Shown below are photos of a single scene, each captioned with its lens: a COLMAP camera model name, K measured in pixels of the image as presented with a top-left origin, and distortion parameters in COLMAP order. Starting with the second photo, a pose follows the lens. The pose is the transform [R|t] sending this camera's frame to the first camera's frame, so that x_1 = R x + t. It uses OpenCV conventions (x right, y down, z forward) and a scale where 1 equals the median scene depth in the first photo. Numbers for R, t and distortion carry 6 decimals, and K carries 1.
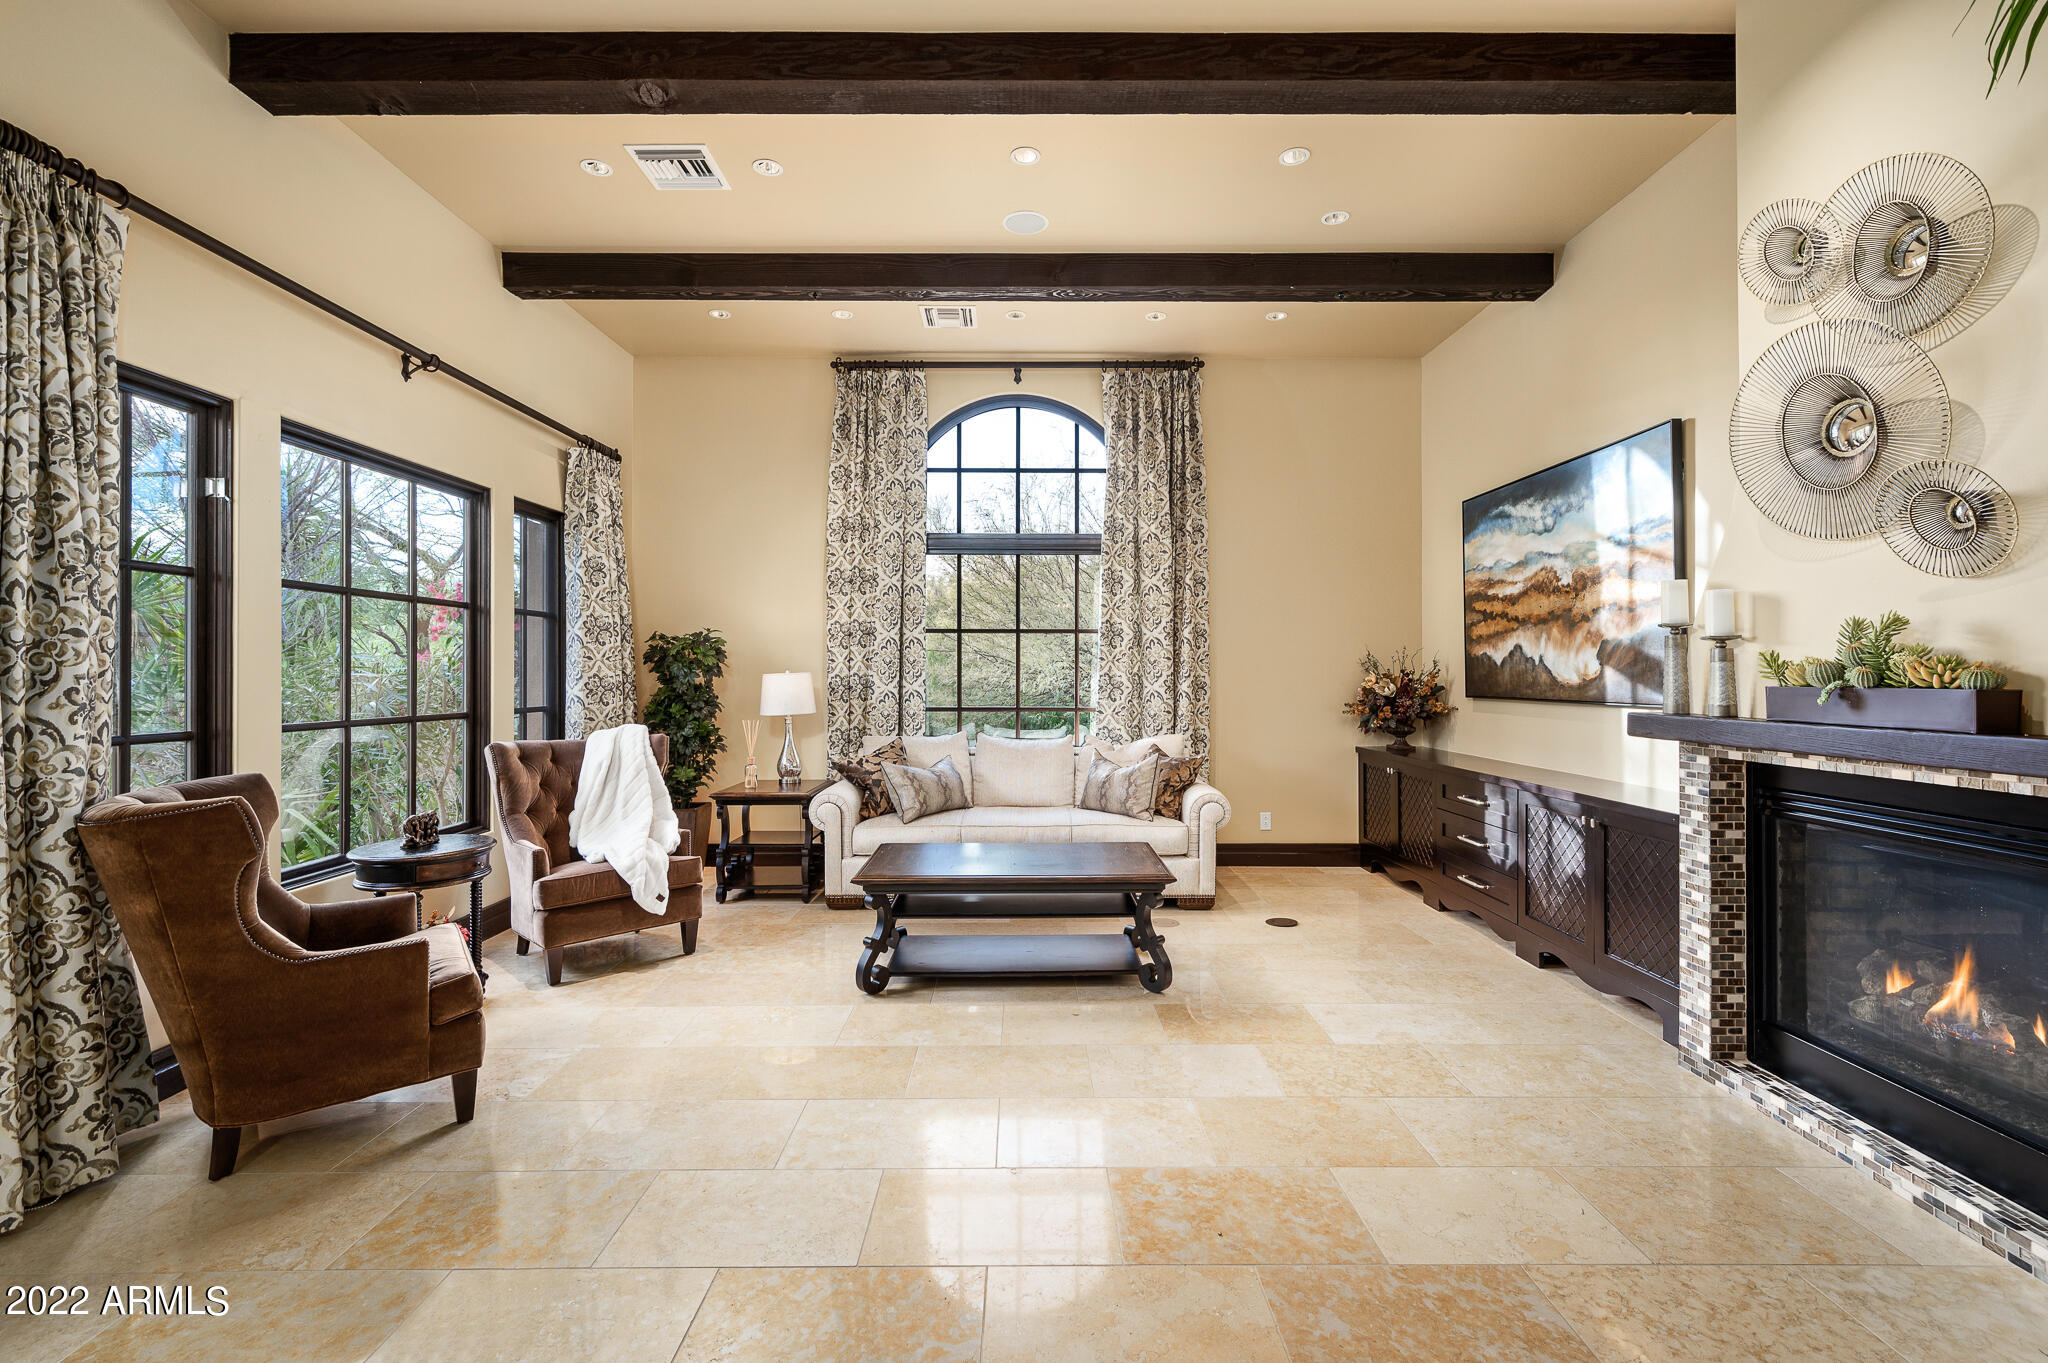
lens RADIAL K [[898.8, 0, 1029.3], [0, 898.8, 669.3], [0, 0, 1]] dist [0.004105, 0.000146]
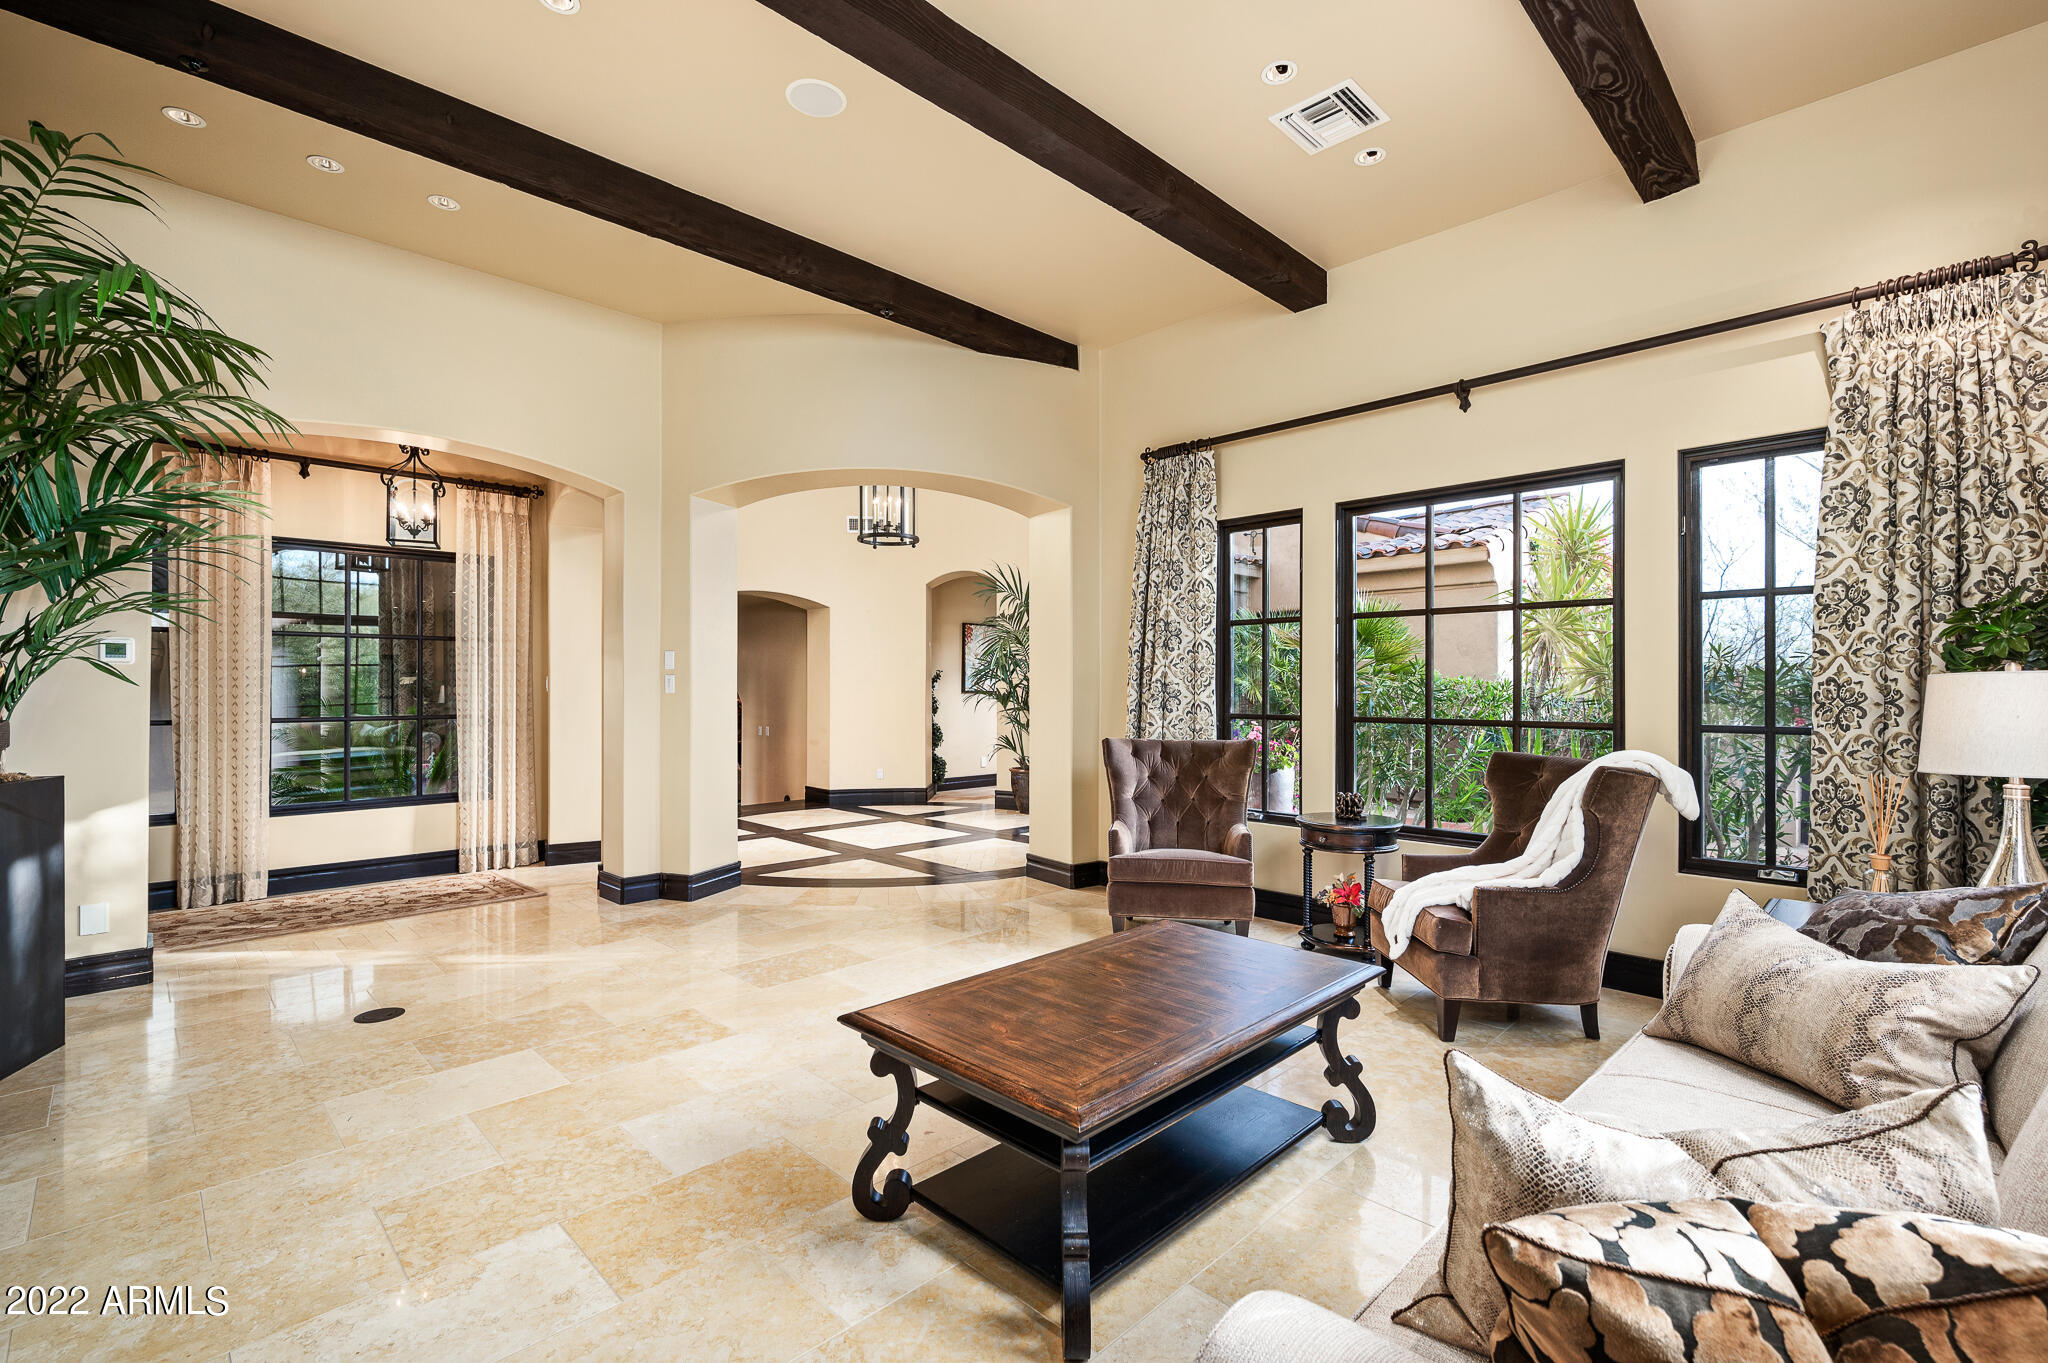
lens RADIAL K [[912.1, 0, 1018.5], [0, 912.1, 685.6], [0, 0, 1]] dist [0.001034, 0.000130]
pose [[-0.716790, -0.001500, -0.697287, 0.375794], [0.002954, 0.999982, -0.005189, 0.012936], [0.697283, -0.005779, -0.716773, 1.141520]]
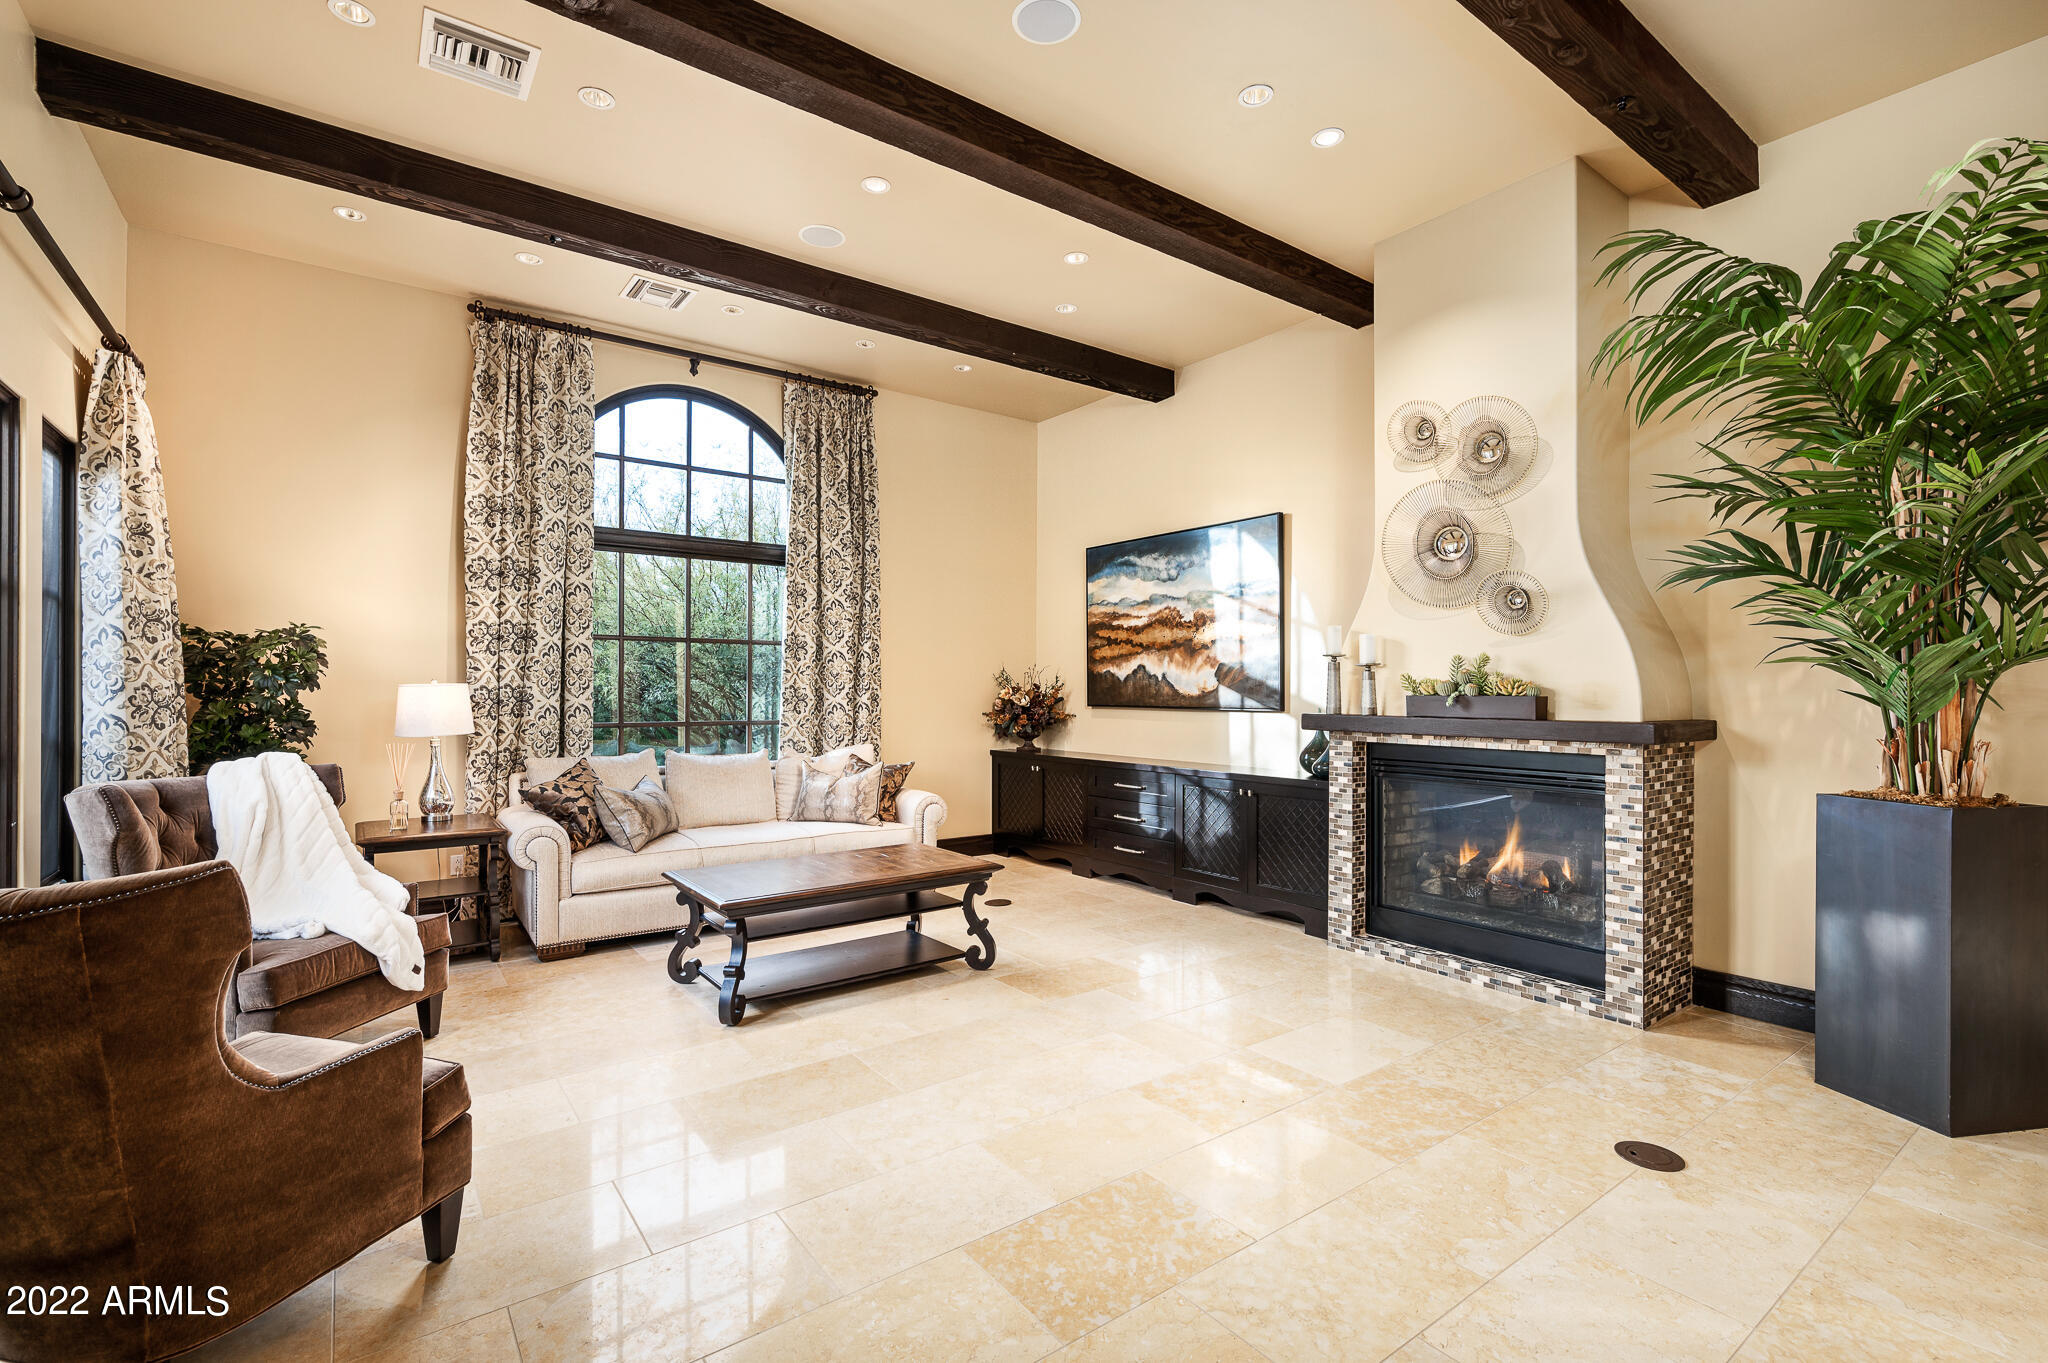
lens RADIAL K [[912.1, 0, 1018.5], [0, 912.1, 685.6], [0, 0, 1]] dist [0.001034, 0.000130]
pose [[0.810346, 0.004344, 0.585936, -0.375829], [-0.006080, 0.999981, 0.000995, 0.002177], [-0.585921, -0.004369, 0.810357, 0.040386]]
